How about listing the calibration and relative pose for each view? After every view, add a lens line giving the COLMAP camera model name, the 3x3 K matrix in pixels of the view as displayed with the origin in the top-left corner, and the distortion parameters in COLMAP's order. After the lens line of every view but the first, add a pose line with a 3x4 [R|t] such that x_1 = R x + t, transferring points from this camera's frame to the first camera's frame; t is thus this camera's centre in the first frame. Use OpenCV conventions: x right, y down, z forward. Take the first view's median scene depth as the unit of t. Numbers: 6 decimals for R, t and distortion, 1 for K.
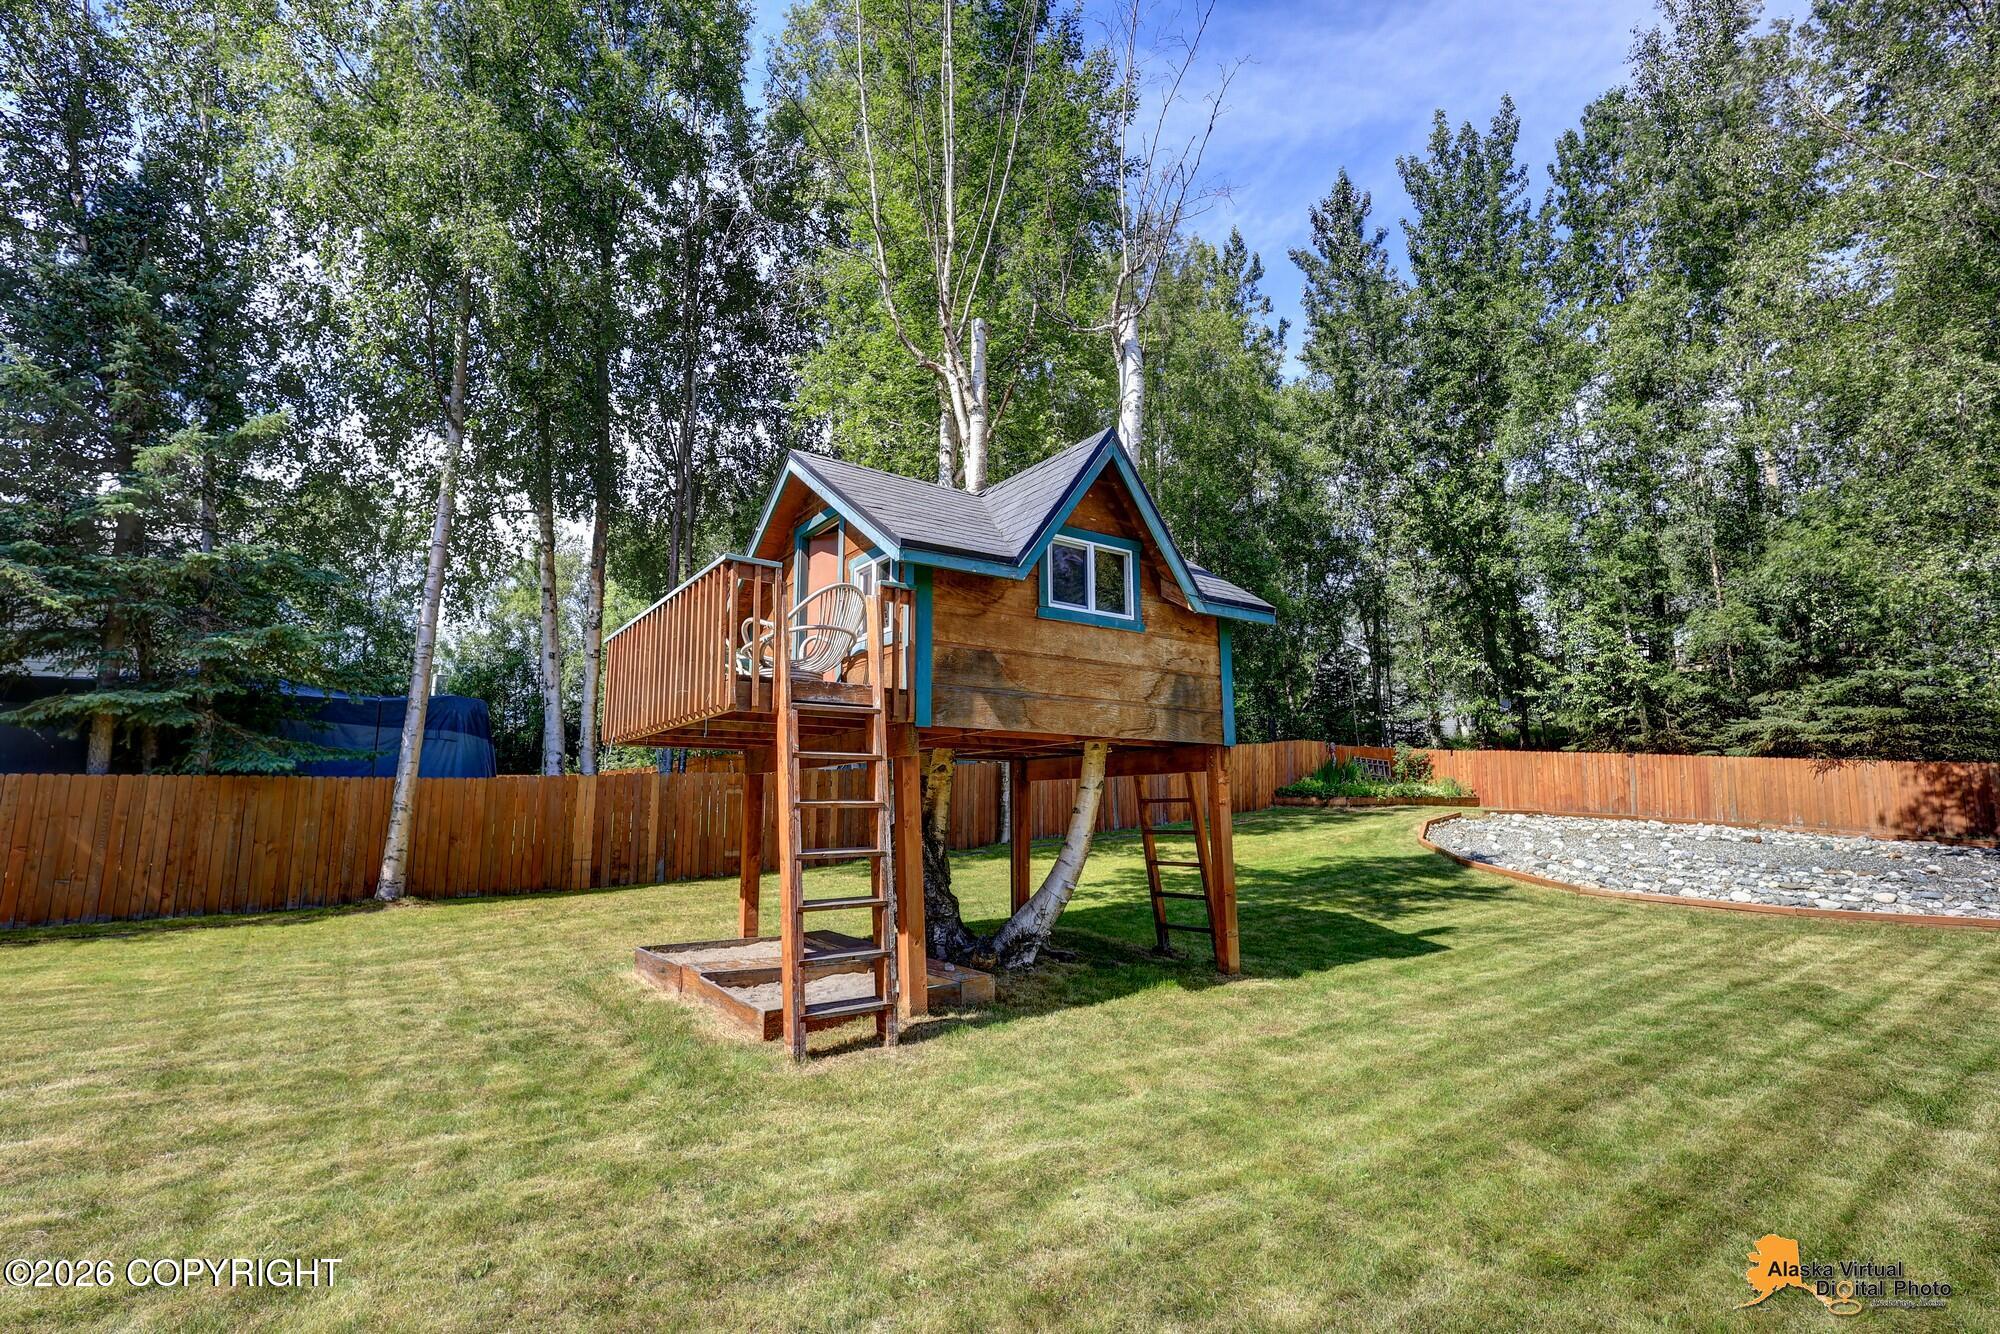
lens RADIAL K [[921.2, 0, 1000.0], [0, 921.2, 667.0], [0, 0, 1]] dist [0.001346, 0.000240]
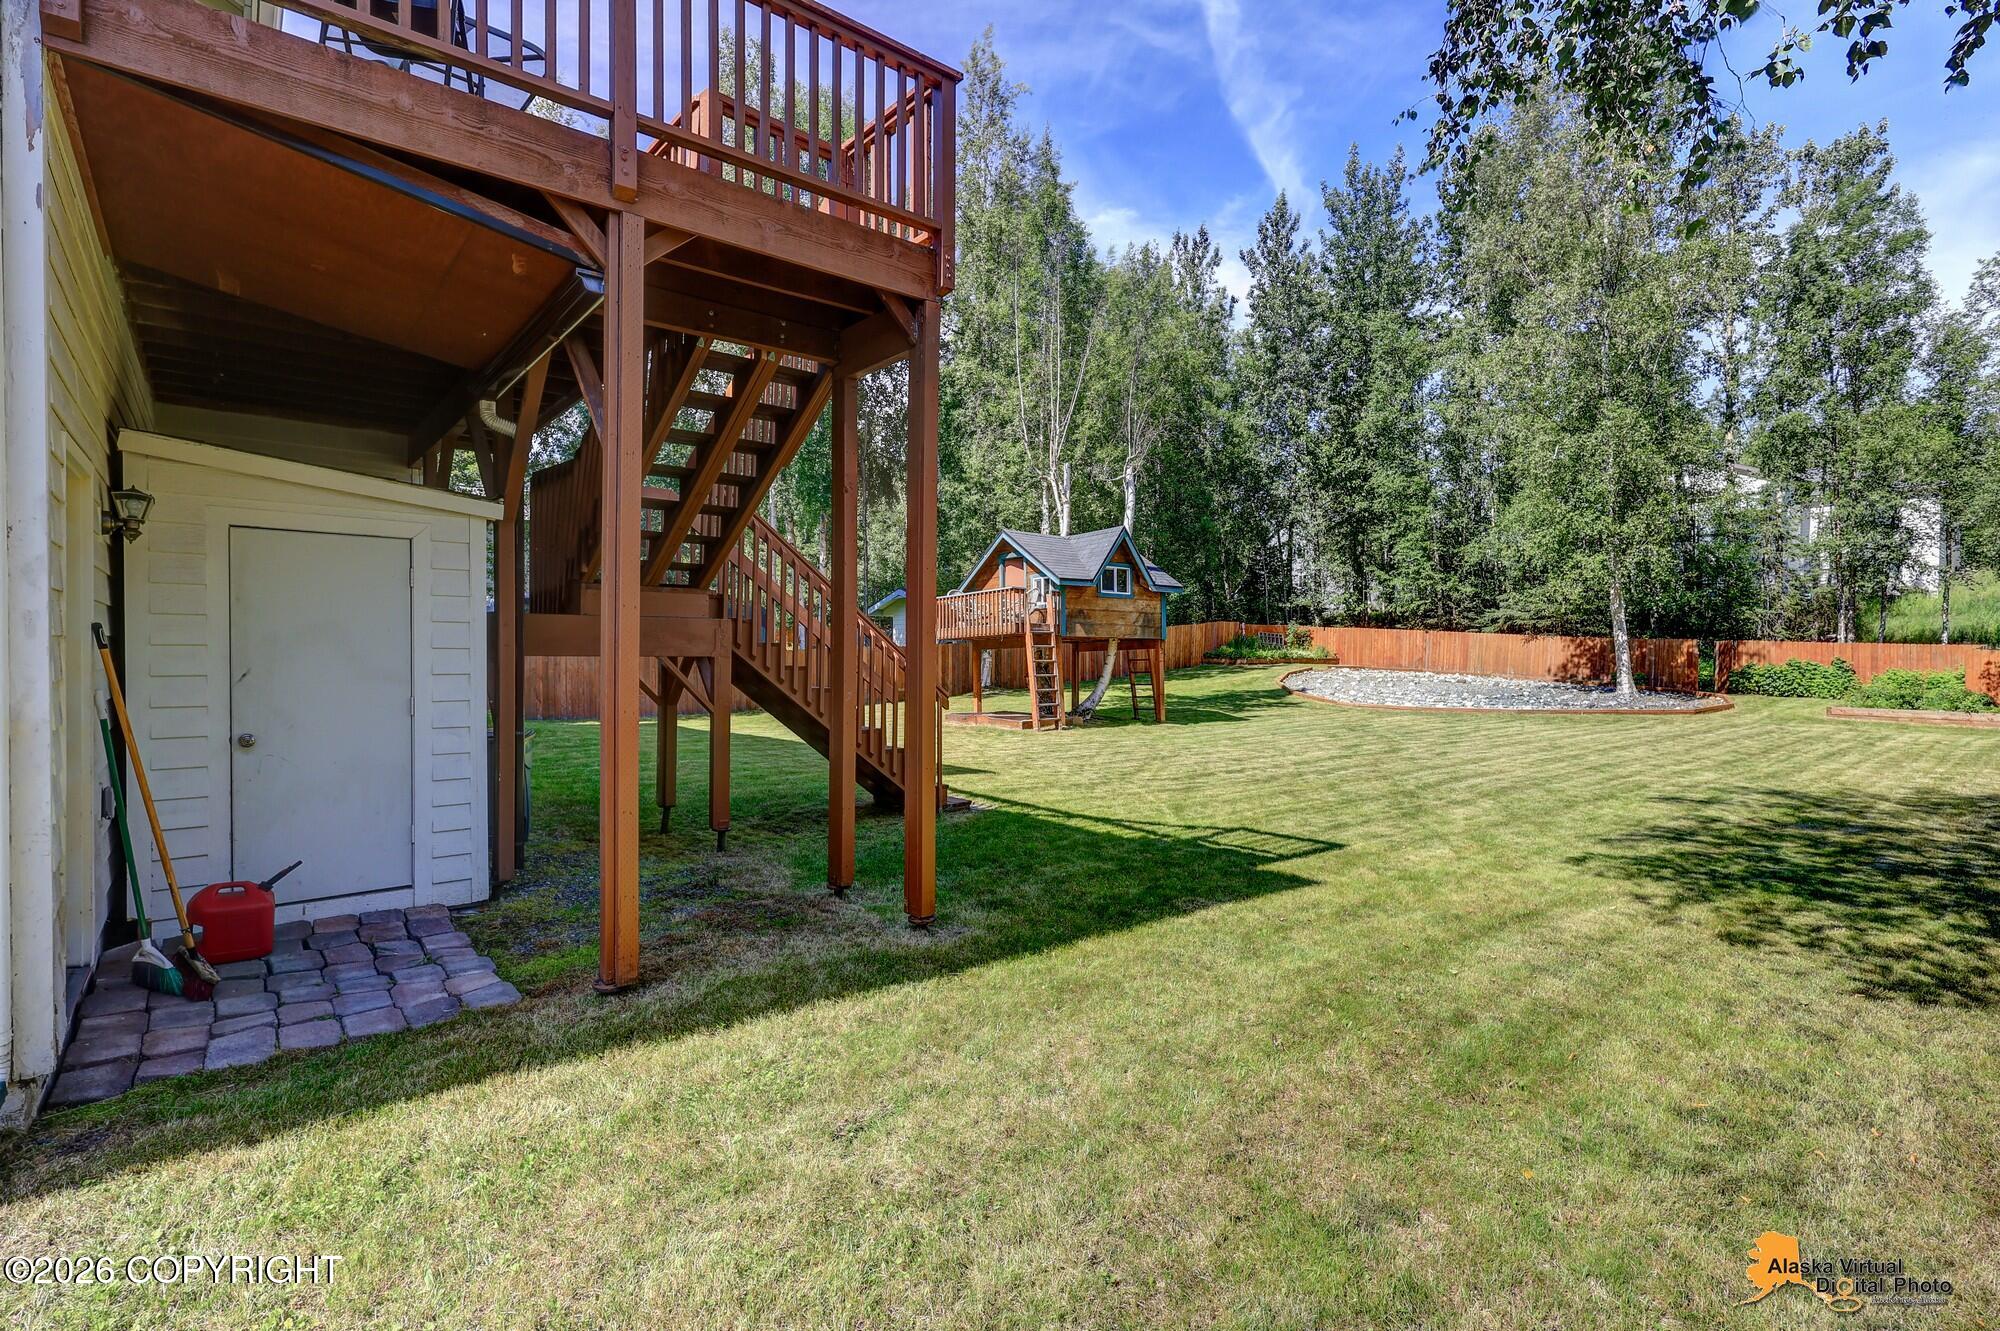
lens RADIAL K [[921.2, 0, 1000.0], [0, 921.2, 665.5], [0, 0, 1]] dist [0.001346, 0.000240]
pose [[0.999304, -0.001851, 0.037254, -0.127676], [-0.003653, 0.989109, 0.147141, -0.090653], [-0.037121, -0.147174, 0.988414, -0.641271]]
